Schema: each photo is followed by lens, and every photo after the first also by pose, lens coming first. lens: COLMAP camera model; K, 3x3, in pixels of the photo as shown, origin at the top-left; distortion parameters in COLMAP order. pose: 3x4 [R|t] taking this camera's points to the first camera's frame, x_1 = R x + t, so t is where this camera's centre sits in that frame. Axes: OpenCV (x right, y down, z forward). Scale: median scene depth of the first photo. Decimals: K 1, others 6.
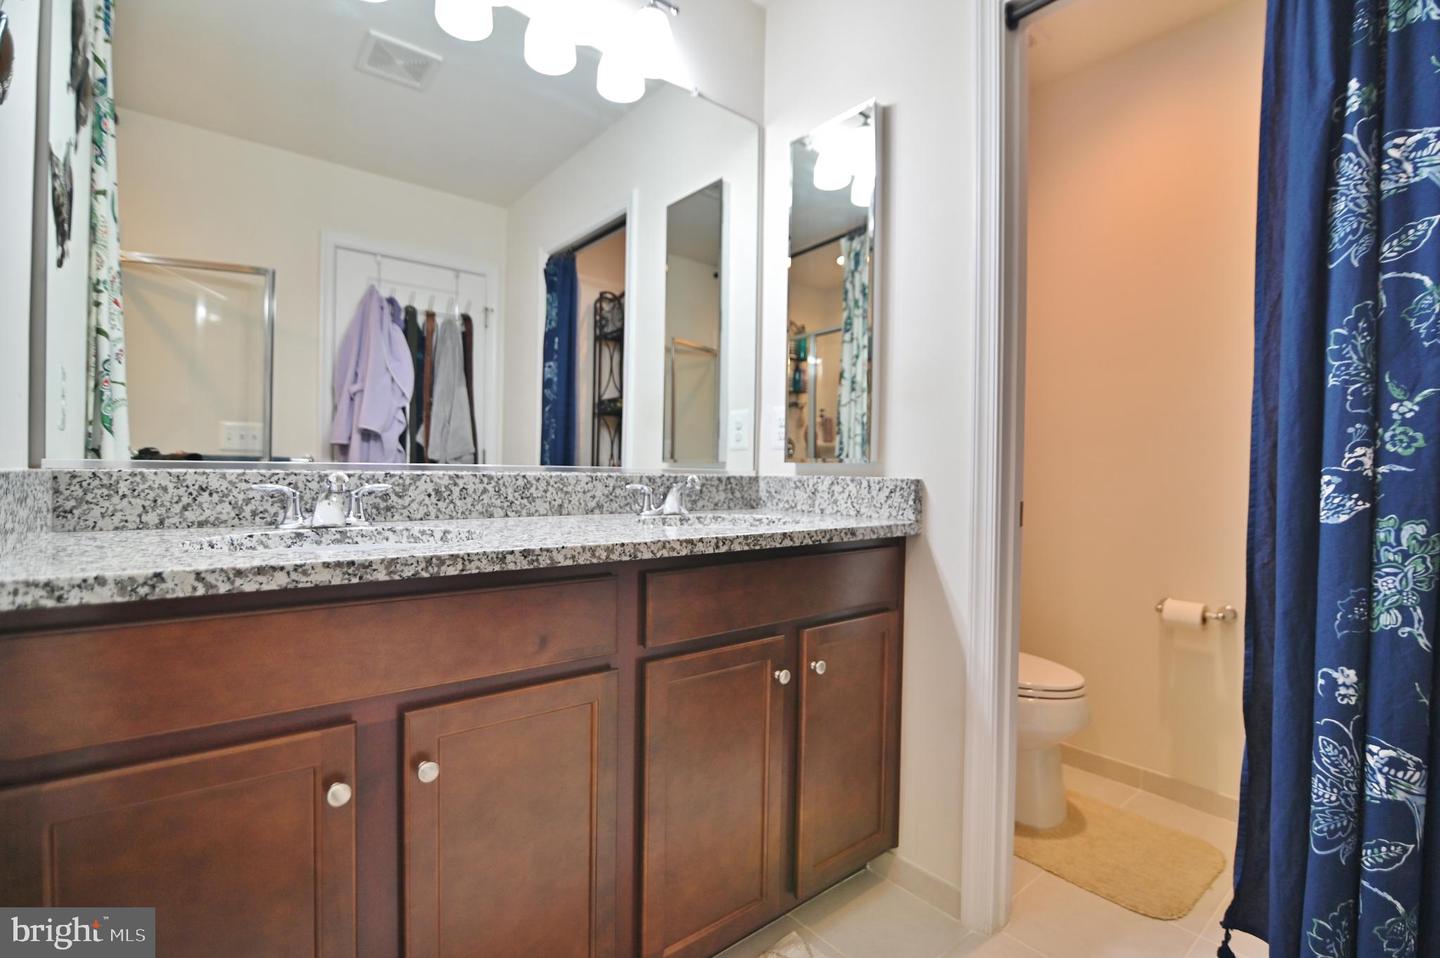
lens RADIAL K [[662.1, 0, 720.8], [0, 662.1, 476.0], [0, 0, 1]] dist [-0.013042, -0.000220]
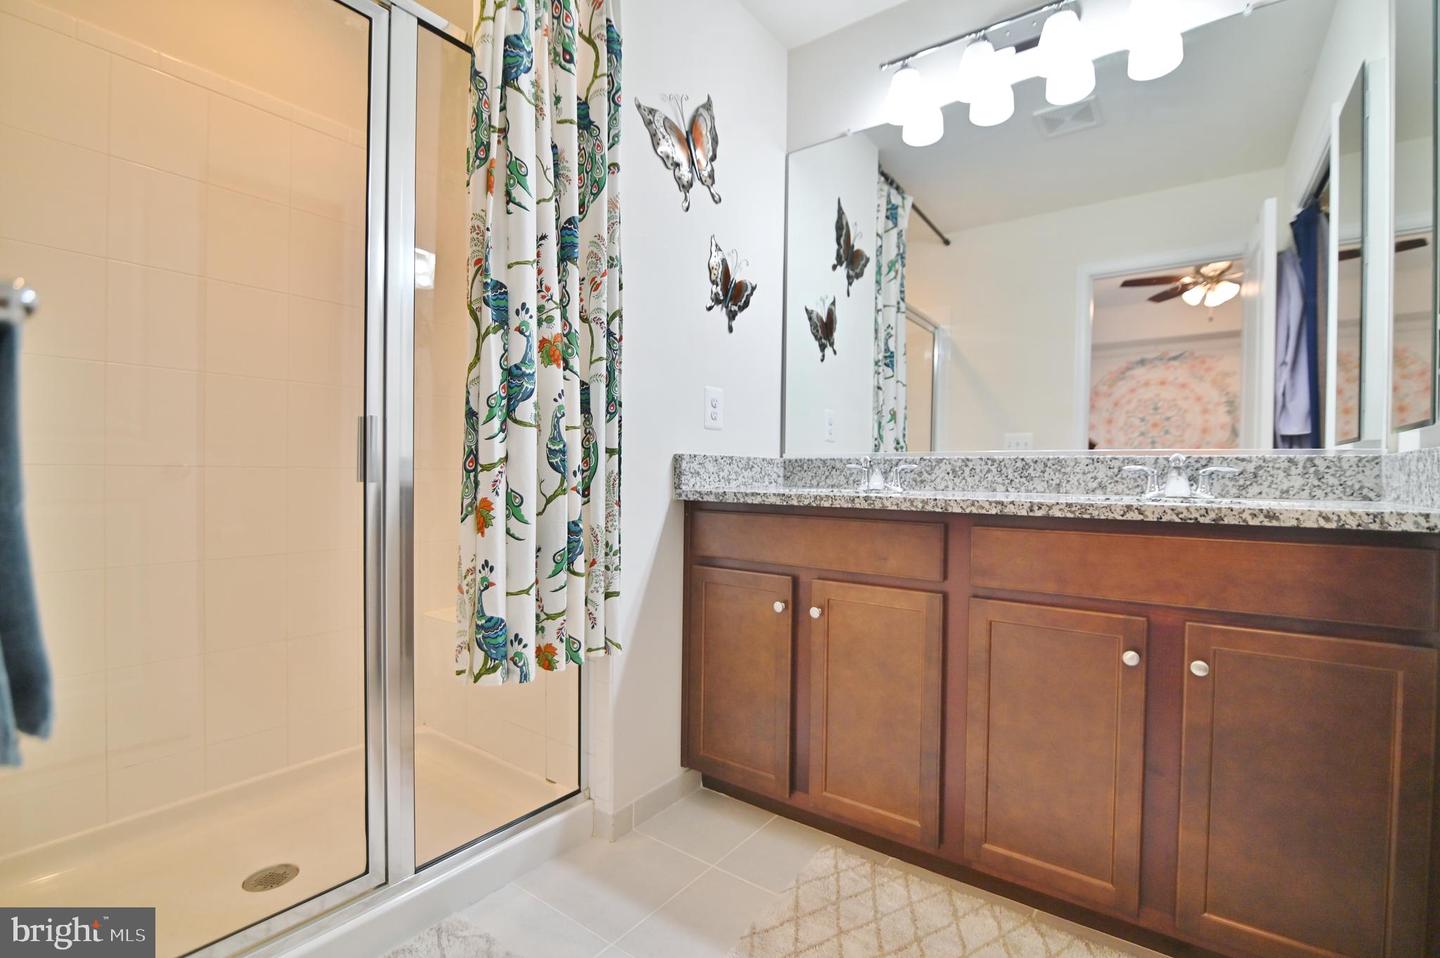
lens RADIAL K [[662.1, 0, 720.8], [0, 662.1, 476.0], [0, 0, 1]] dist [-0.013042, -0.000220]
pose [[0.249572, -0.007960, -0.968324, 0.924143], [-0.015712, 0.999801, -0.012268, 0.068568], [0.968229, 0.018276, 0.249397, 0.199351]]
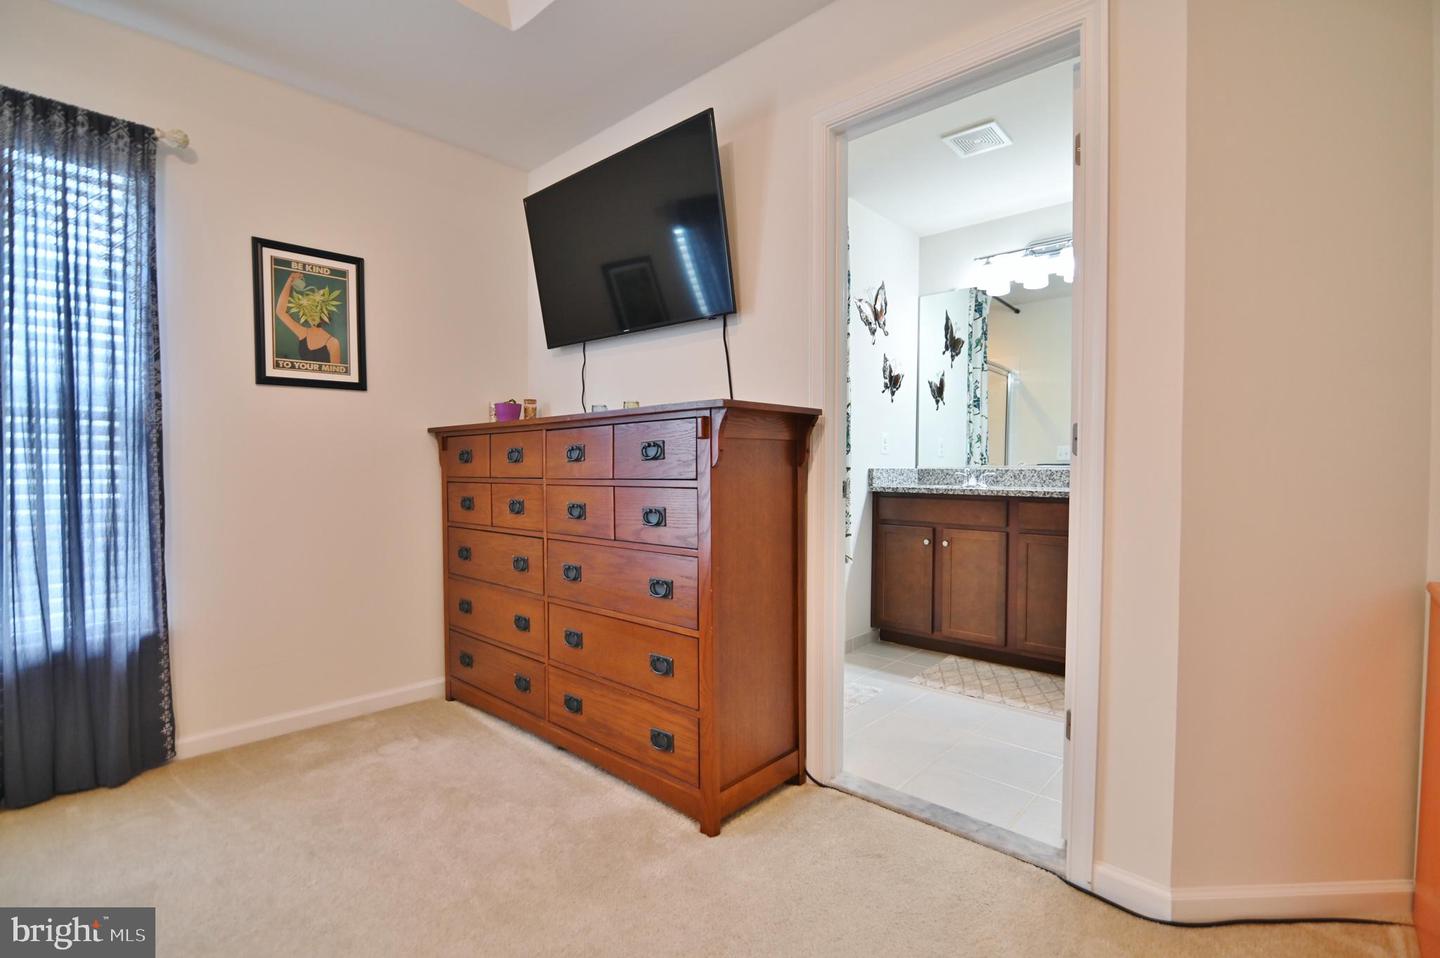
lens RADIAL K [[665.2, 0, 733.0], [0, 665.2, 480.4], [0, 0, 1]] dist [-0.000946, 0.000119]
pose [[0.163109, 0.003536, -0.986602, 2.347694], [-0.012281, 0.999923, 0.001553, 0.059360], [0.986532, 0.011863, 0.163140, -0.647342]]
